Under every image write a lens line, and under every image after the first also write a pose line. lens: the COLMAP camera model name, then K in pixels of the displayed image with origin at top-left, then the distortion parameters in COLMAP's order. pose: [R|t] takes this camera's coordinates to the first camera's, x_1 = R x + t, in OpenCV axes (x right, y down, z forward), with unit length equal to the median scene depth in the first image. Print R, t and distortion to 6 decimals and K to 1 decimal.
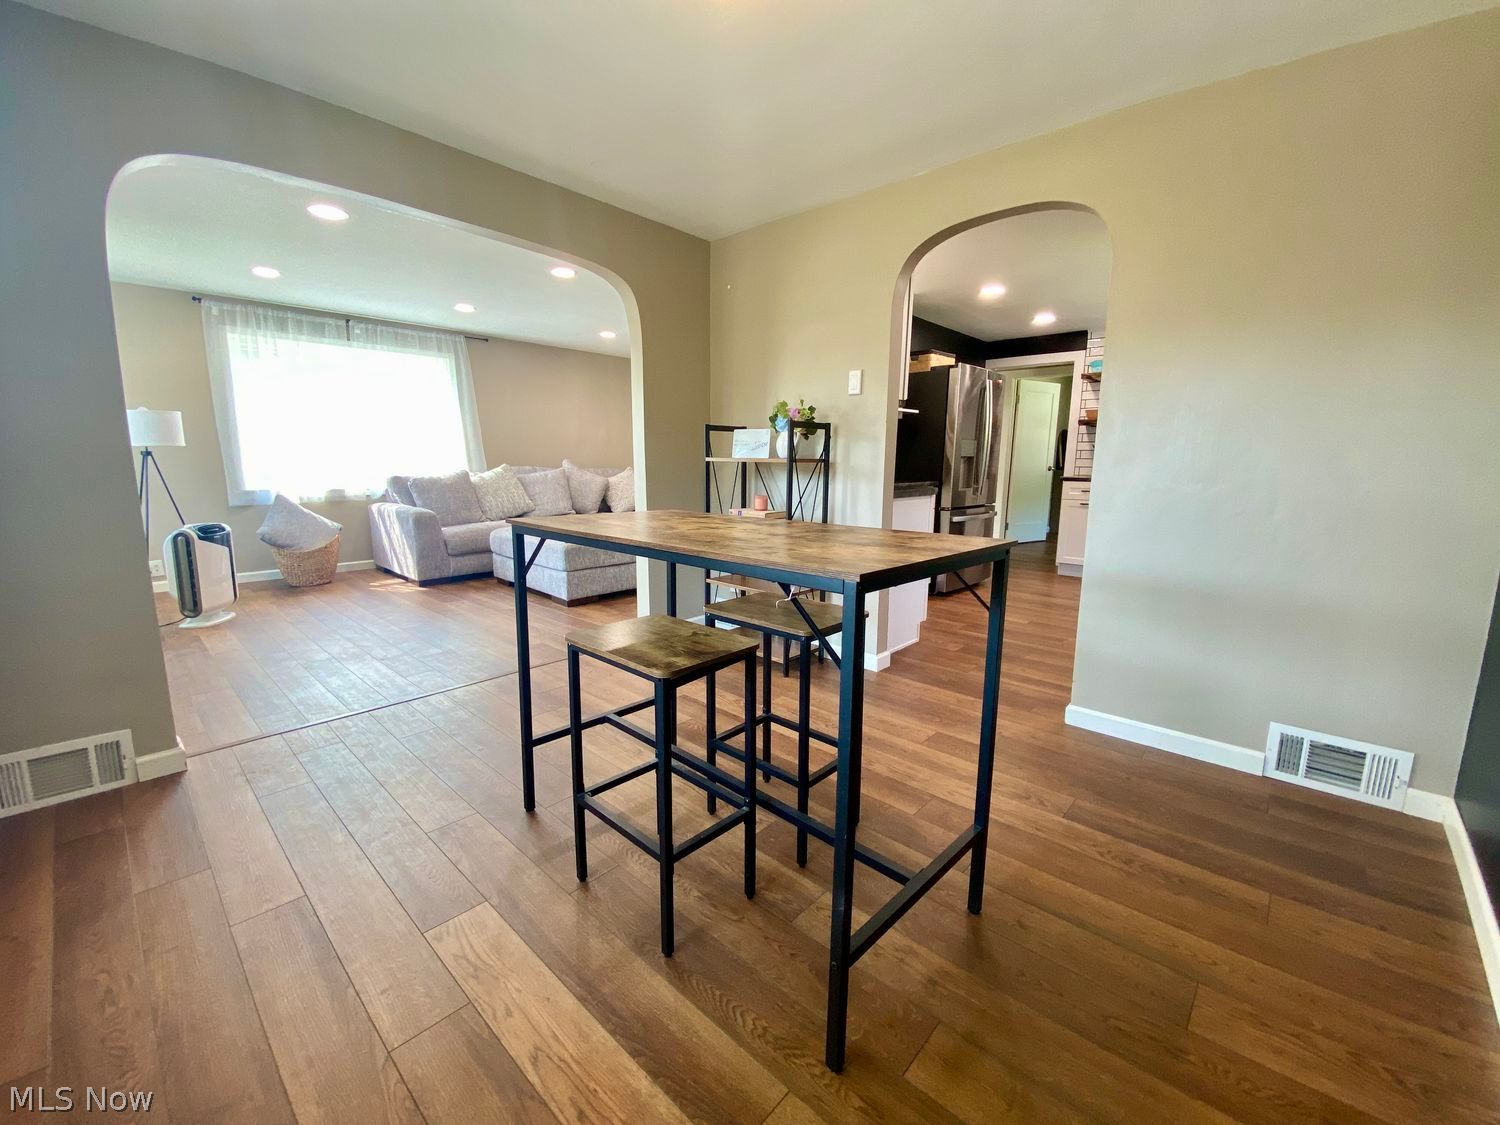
lens RADIAL K [[605.8, 0, 750.0], [0, 605.8, 562.5], [0, 0, 1]] dist [0.011515, -0.016737]
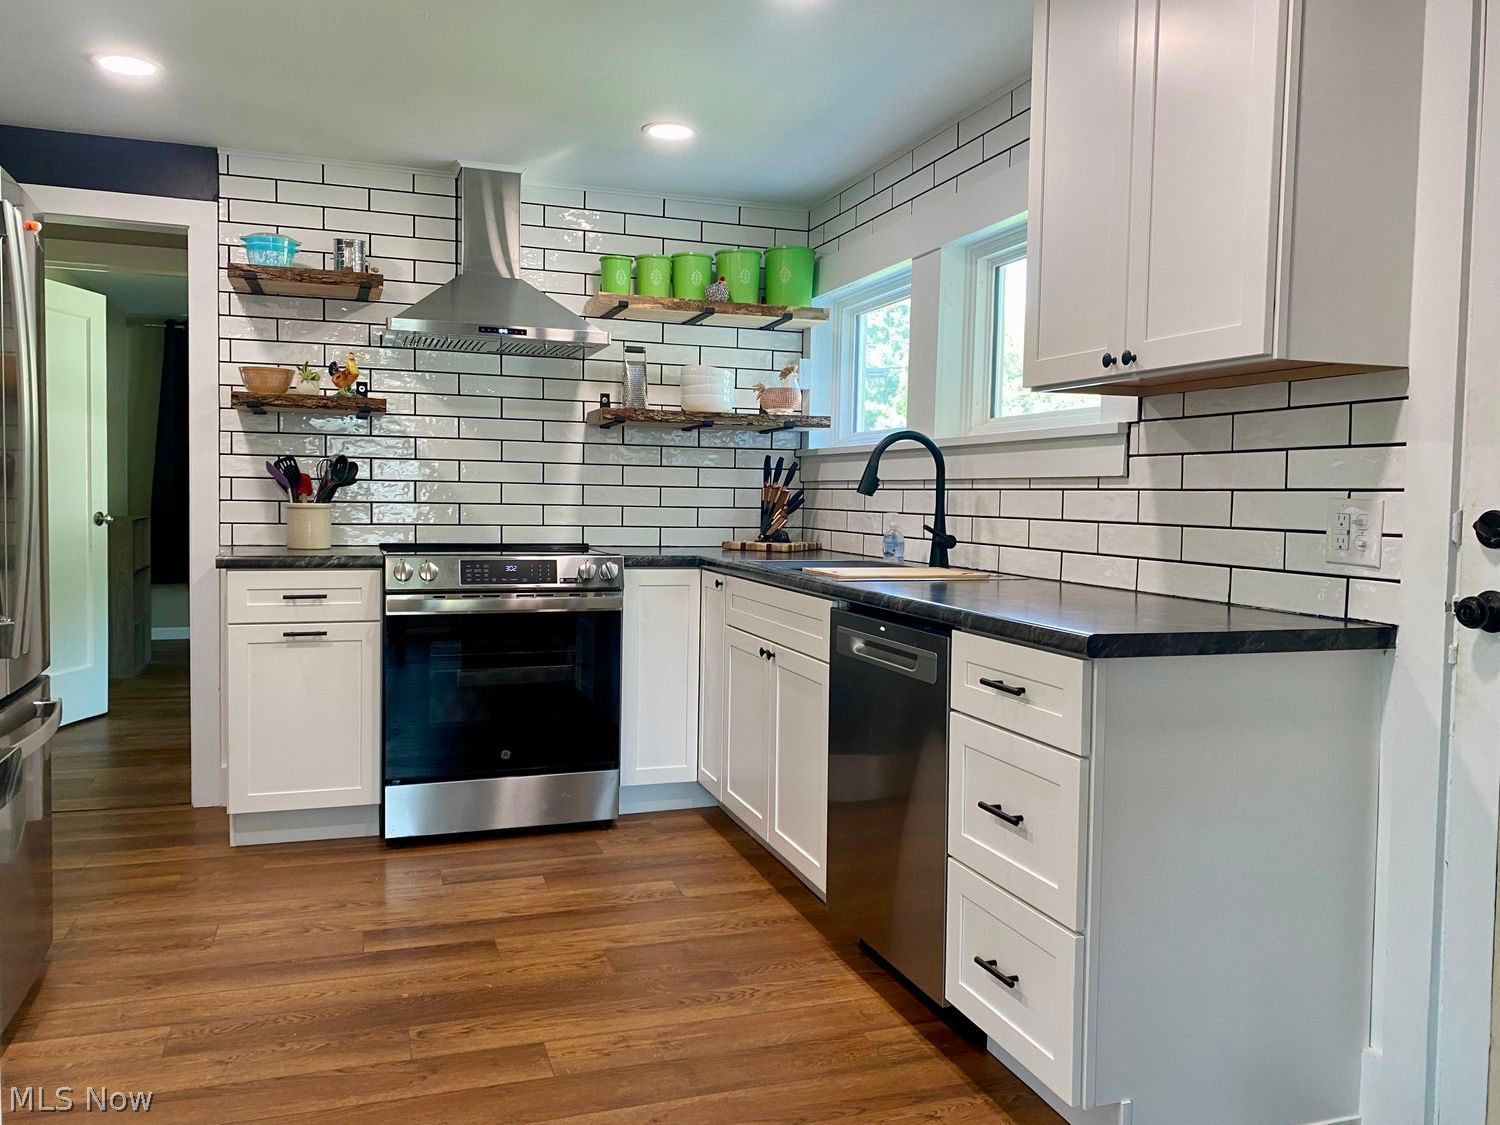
lens RADIAL K [[1166.6, 0, 751.4], [0, 1166.6, 553.0], [0, 0, 1]] dist [0.000661, -0.000659]
pose [[0.473308, -0.040403, 0.879970, 0.087331], [0.129578, 0.991274, -0.024183, -0.086947], [-0.871315, 0.125471, 0.474413, 0.426076]]
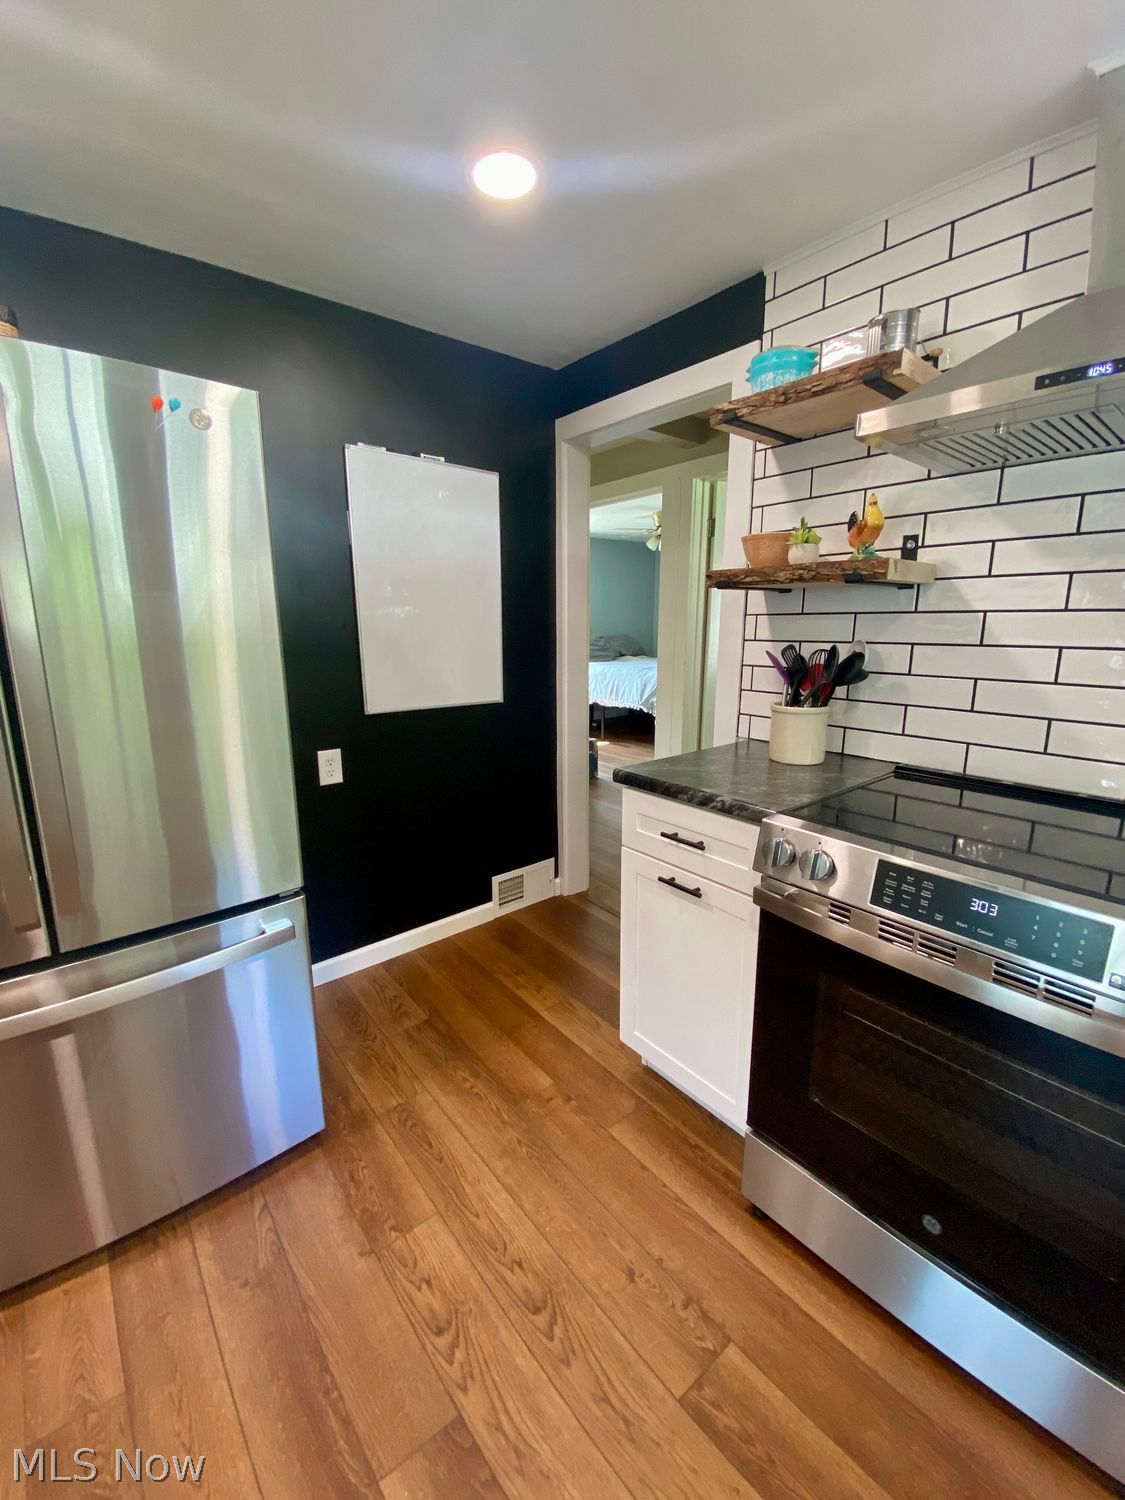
lens RADIAL K [[605.8, 0, 562.5], [0, 605.8, 750.0], [0, 0, 1]] dist [0.011515, -0.016737]
pose [[0.991012, 0.016894, -0.132700, 0.501540], [-0.010960, 0.998912, 0.045318, -0.157503], [0.133321, -0.043457, 0.990120, 0.680068]]
